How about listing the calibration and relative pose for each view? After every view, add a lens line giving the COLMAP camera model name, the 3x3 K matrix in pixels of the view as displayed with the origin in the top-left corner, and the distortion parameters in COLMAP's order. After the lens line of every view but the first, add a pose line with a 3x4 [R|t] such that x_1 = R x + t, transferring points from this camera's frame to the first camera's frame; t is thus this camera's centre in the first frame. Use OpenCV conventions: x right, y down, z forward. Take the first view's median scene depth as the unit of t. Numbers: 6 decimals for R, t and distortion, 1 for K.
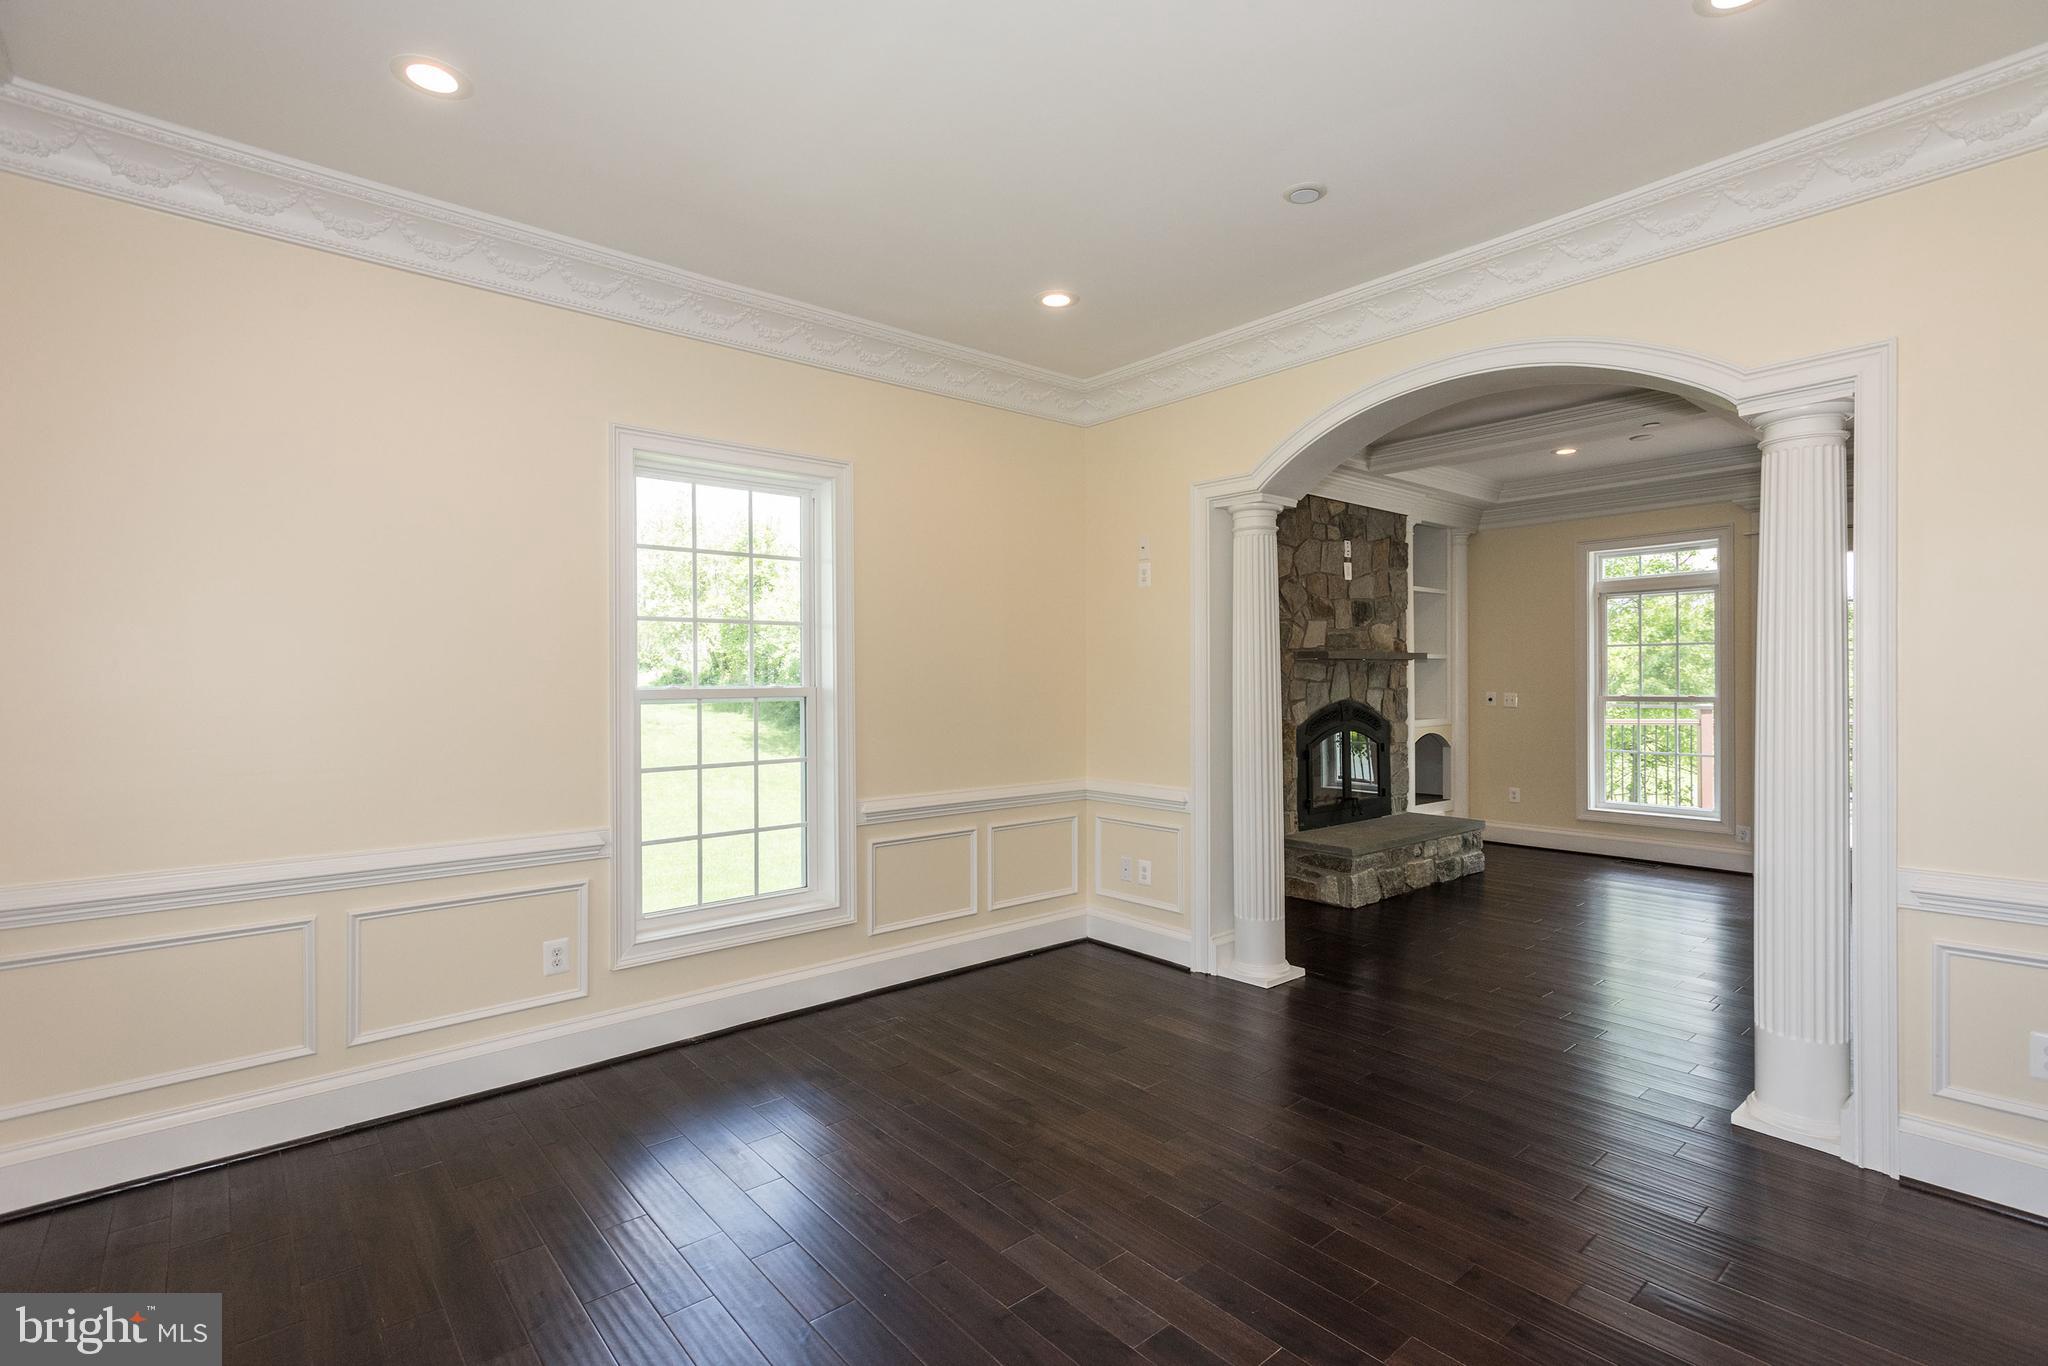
lens RADIAL K [[969.1, 0, 1034.9], [0, 969.1, 686.6], [0, 0, 1]] dist [0.015430, -0.000990]
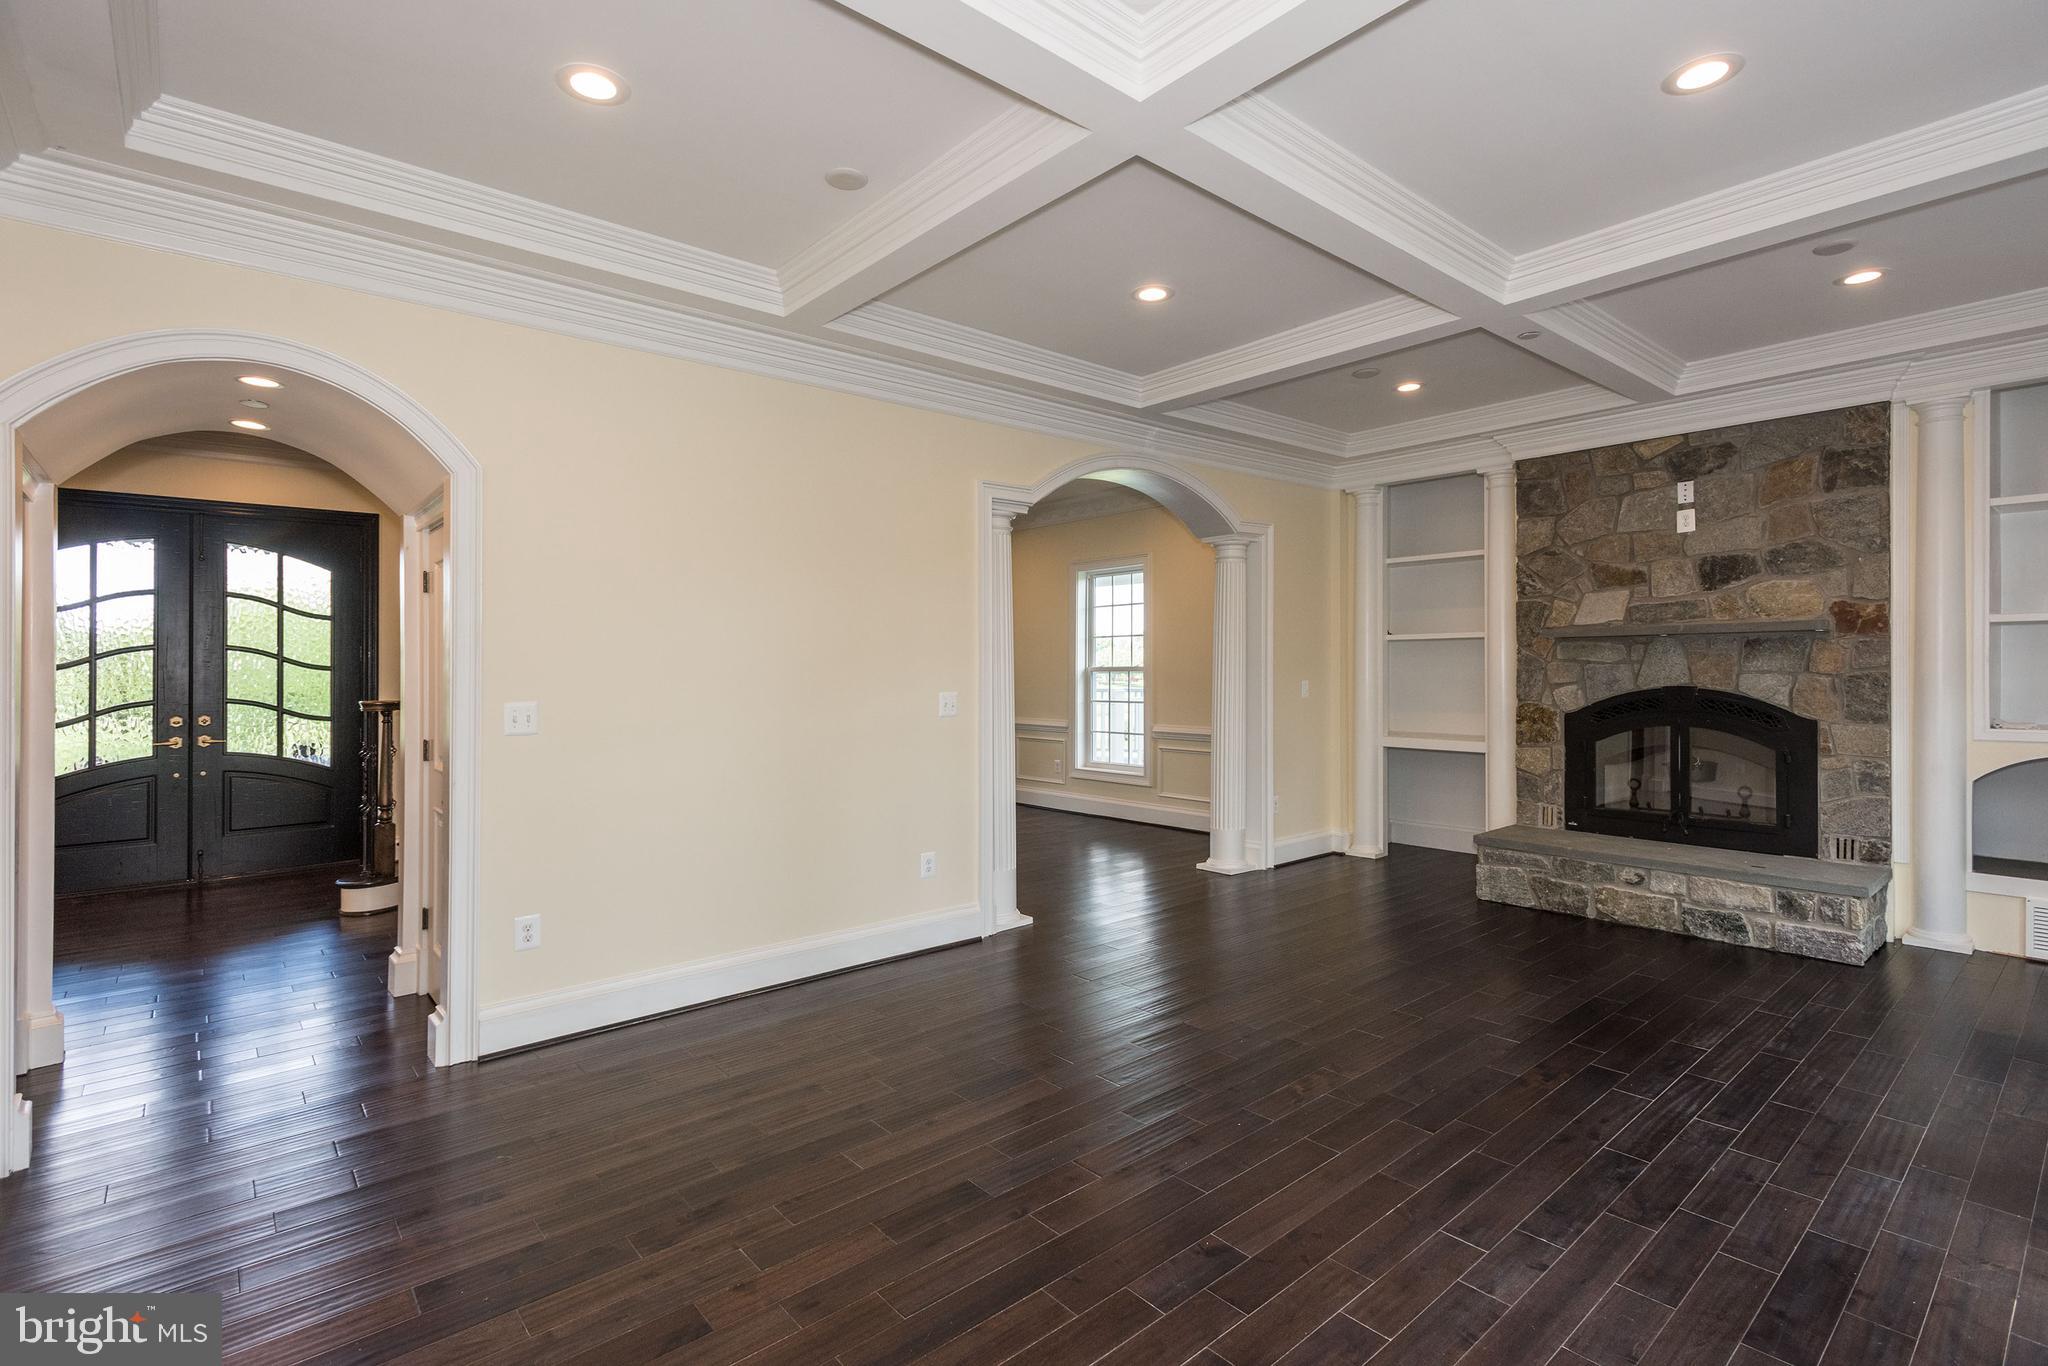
lens RADIAL K [[960.9, 0, 1036.9], [0, 960.9, 679.6], [0, 0, 1]] dist [0.013798, -0.000742]
pose [[0.007545, 0.014348, -0.999869, 1.125580], [-0.007343, 0.999871, 0.014293, 0.000918], [0.999945, 0.007234, 0.007650, 0.489011]]
